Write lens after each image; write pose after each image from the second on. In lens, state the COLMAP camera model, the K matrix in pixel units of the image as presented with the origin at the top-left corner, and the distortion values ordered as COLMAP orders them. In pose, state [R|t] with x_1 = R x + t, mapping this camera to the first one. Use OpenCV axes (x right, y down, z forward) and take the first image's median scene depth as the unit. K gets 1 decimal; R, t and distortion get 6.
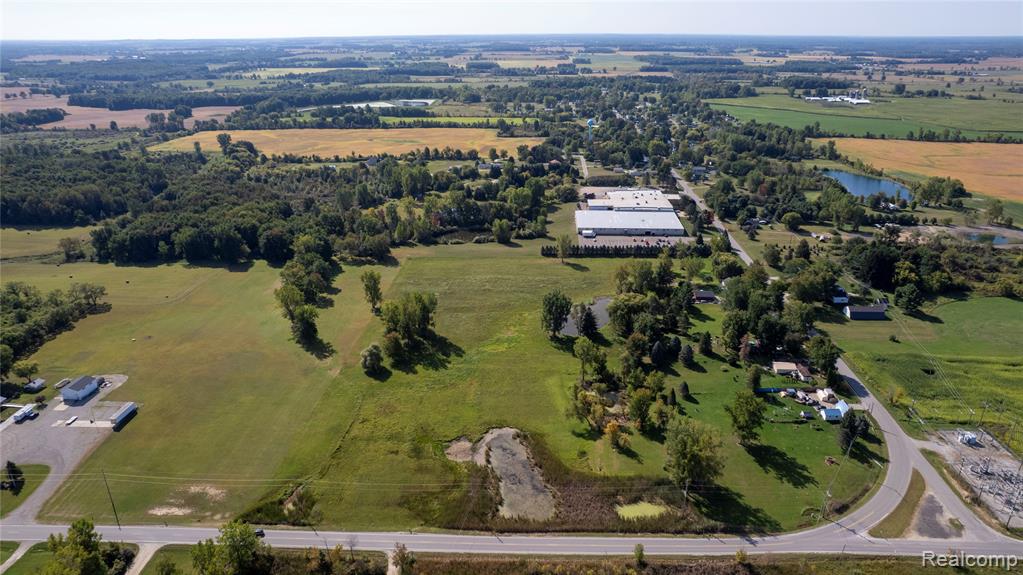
lens RADIAL K [[658.2, 0, 511.5], [0, 658.2, 287.5], [0, 0, 1]] dist [-0.071973, 0.066535]
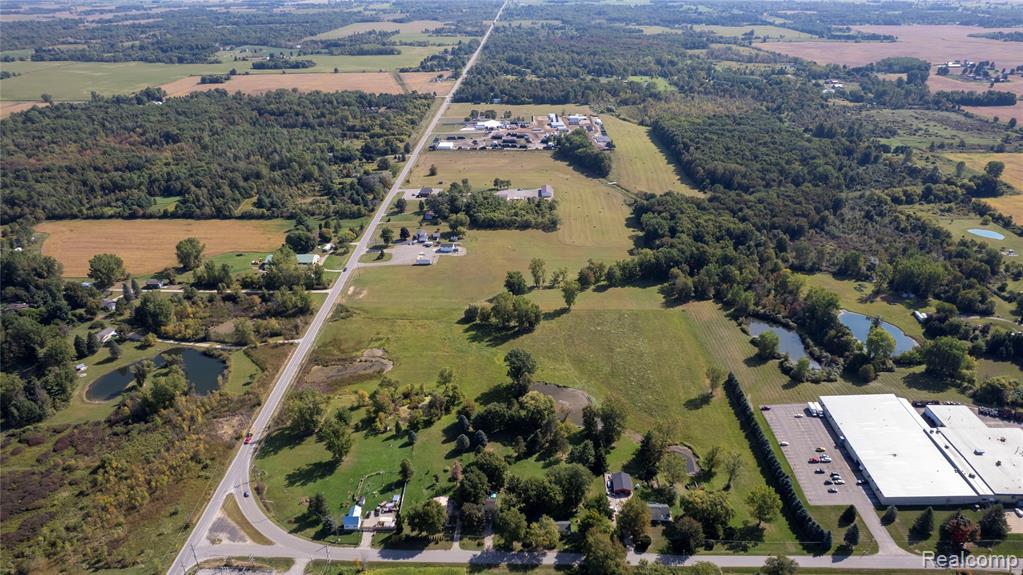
lens RADIAL K [[658.2, 0, 511.5], [0, 658.2, 287.5], [0, 0, 1]] dist [-0.071973, 0.066535]
pose [[0.011046, 0.444677, -0.895623, 1.358286], [-0.356727, 0.838495, 0.411914, -0.721106], [0.934143, 0.314943, 0.167890, 0.942764]]
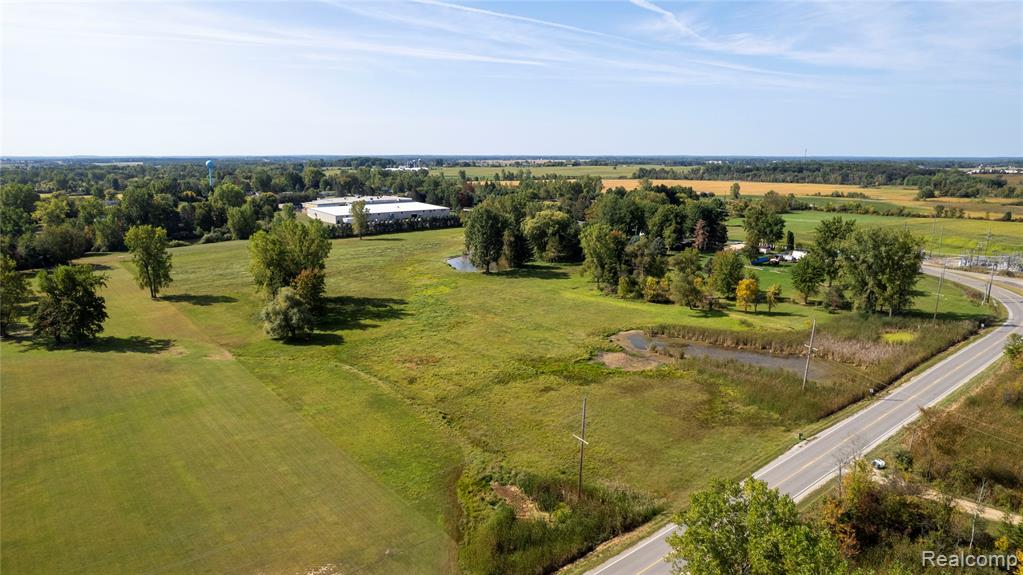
lens RADIAL K [[658.2, 0, 511.5], [0, 658.2, 287.5], [0, 0, 1]] dist [-0.071973, 0.066535]
pose [[0.741875, -0.126405, 0.658515, -0.485636], [0.244791, 0.965345, -0.090476, 0.203642], [-0.624258, 0.228321, 0.747109, 0.594249]]
